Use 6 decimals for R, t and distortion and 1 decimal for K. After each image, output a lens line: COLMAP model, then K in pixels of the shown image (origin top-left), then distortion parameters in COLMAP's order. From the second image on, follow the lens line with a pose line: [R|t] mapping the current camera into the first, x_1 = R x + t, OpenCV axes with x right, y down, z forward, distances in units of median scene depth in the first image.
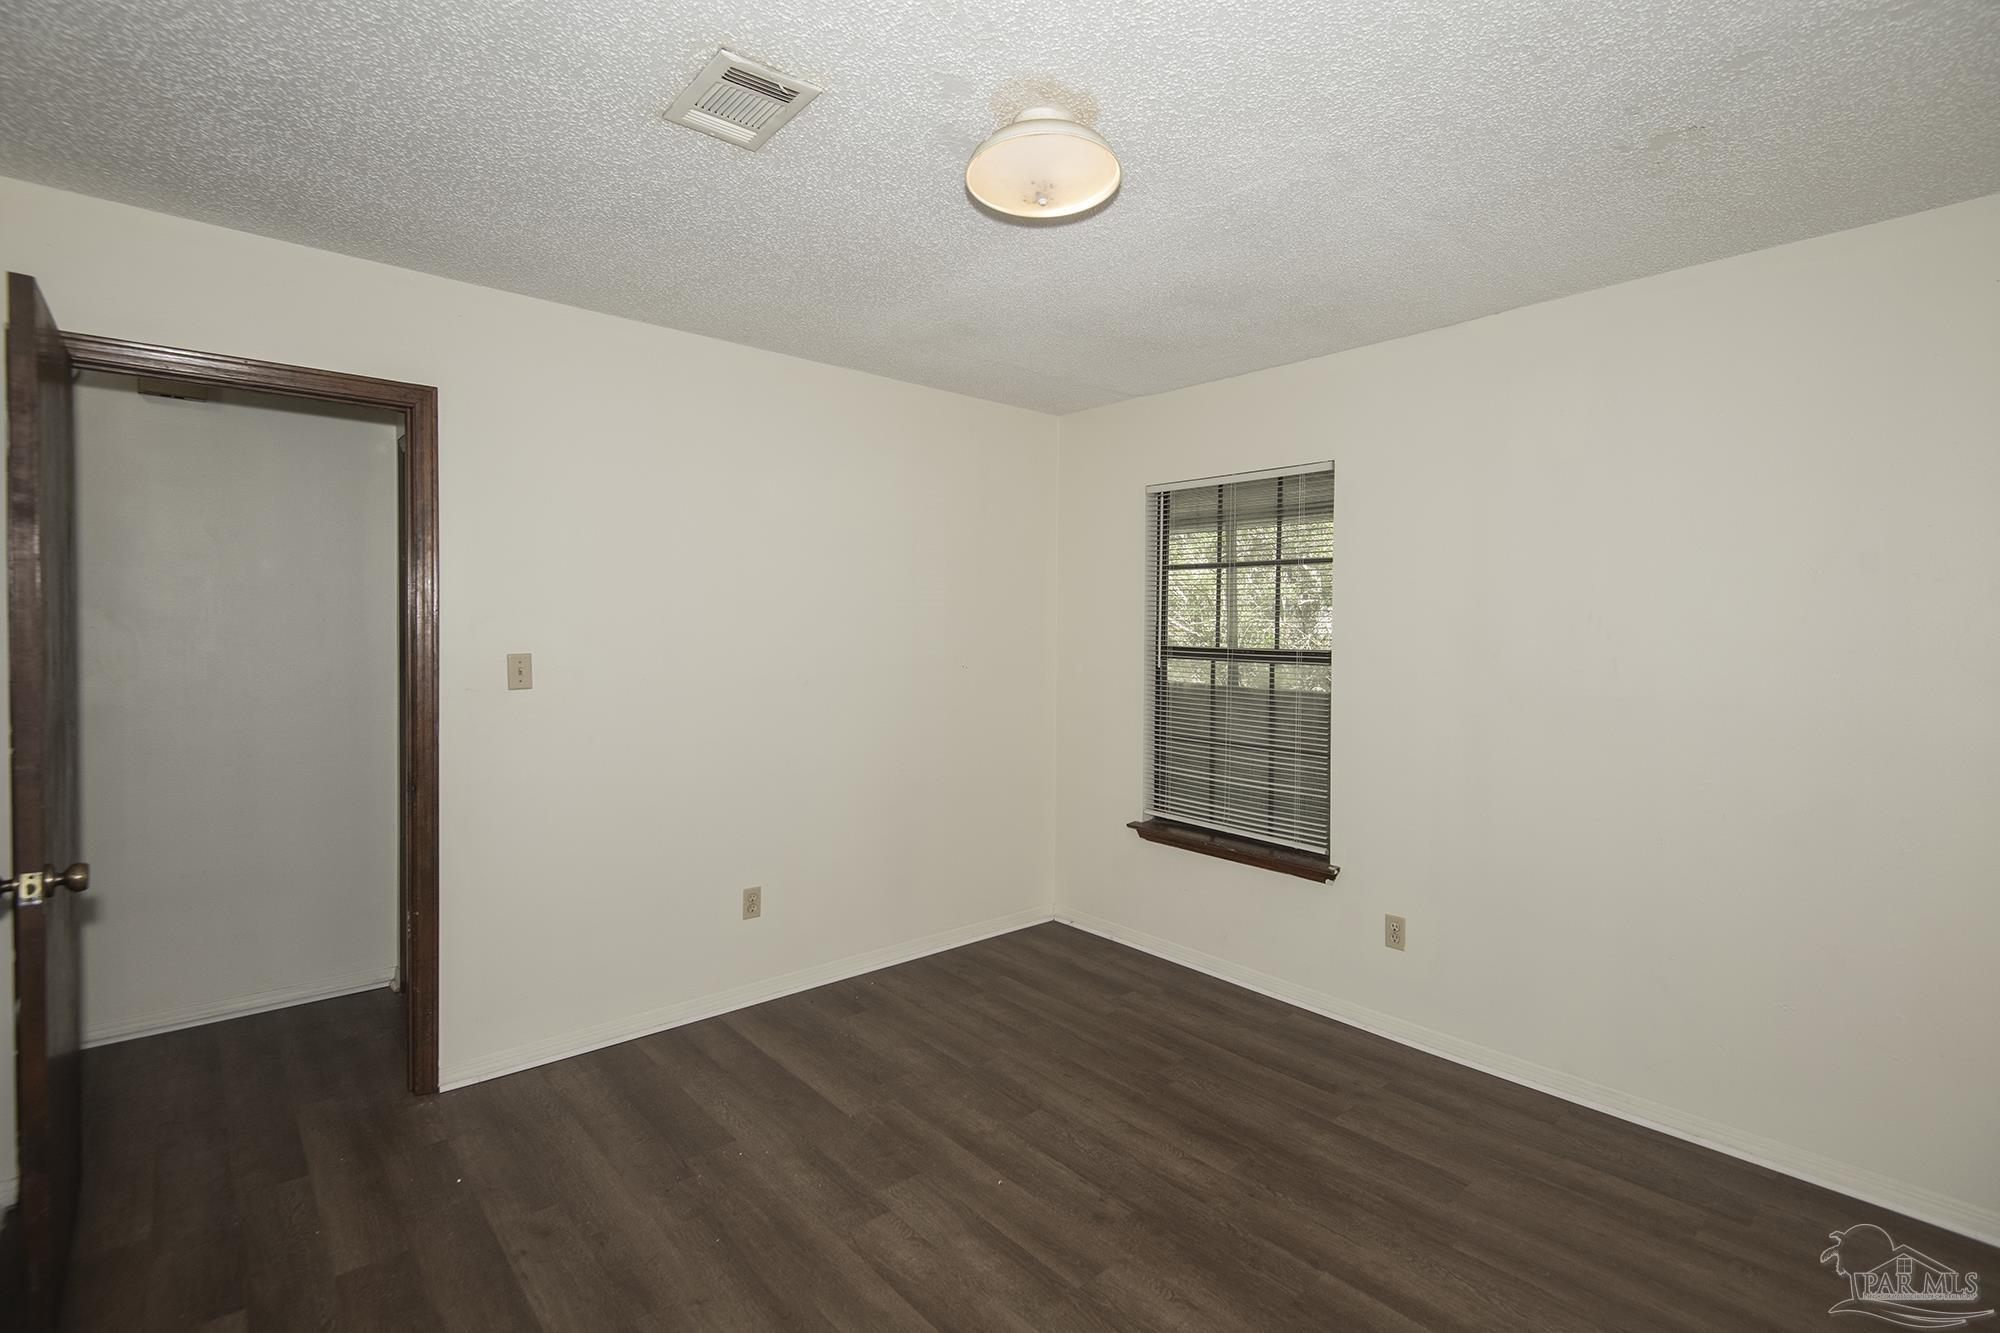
lens RADIAL K [[916.6, 0, 1006.6], [0, 916.6, 625.7], [0, 0, 1]] dist [0.038674, -0.021696]
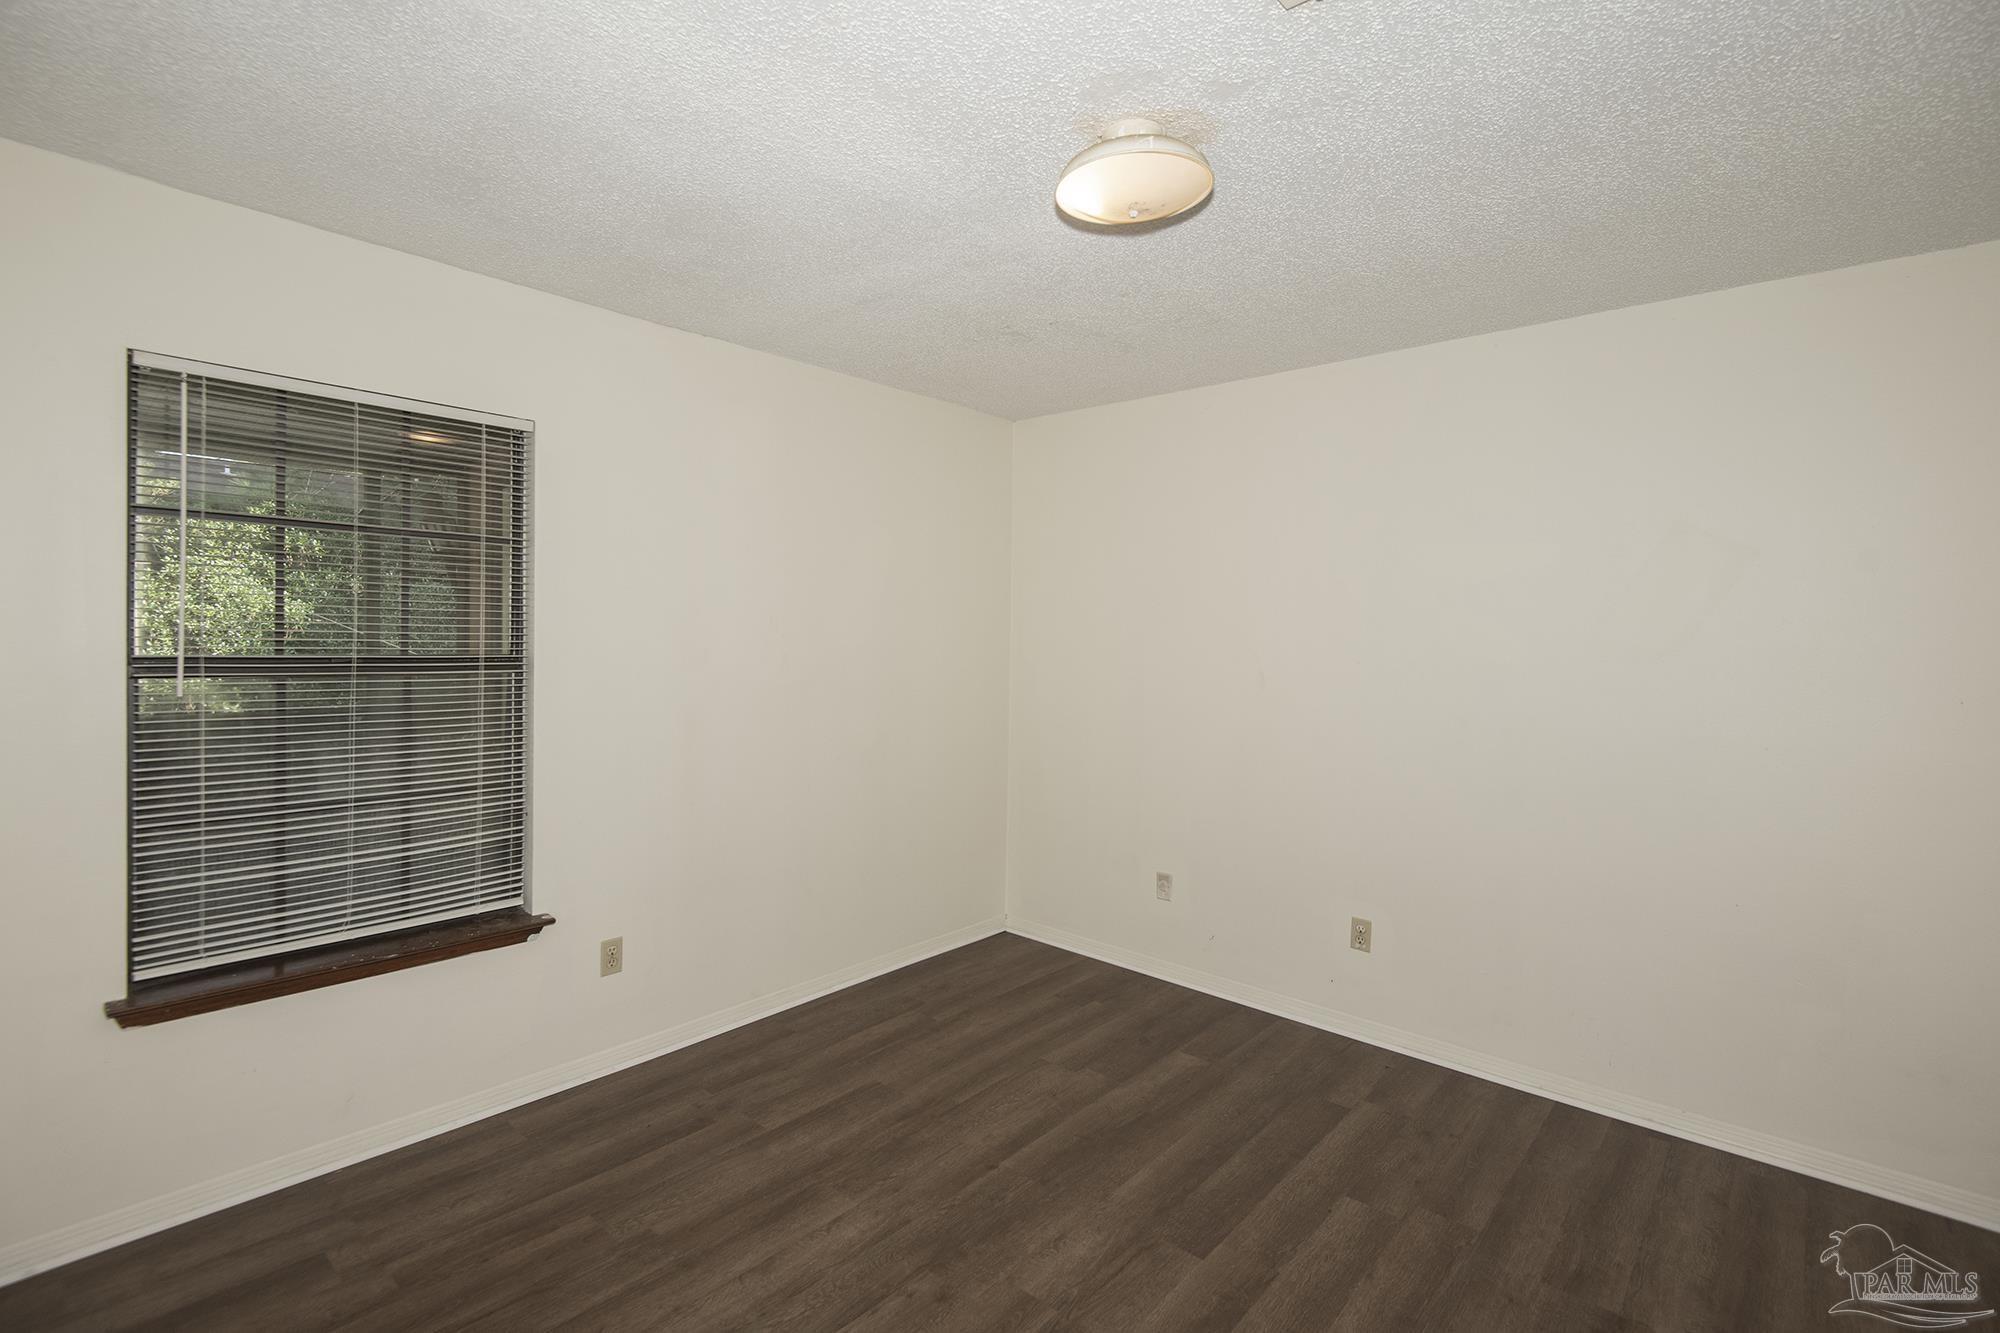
lens RADIAL K [[916.6, 0, 1006.6], [0, 916.6, 625.7], [0, 0, 1]] dist [0.038674, -0.021696]
pose [[-0.112191, -0.006112, 0.993668, -0.648459], [-0.021007, 0.999772, 0.003778, -0.014348], [-0.993465, -0.020450, -0.112294, 0.854500]]
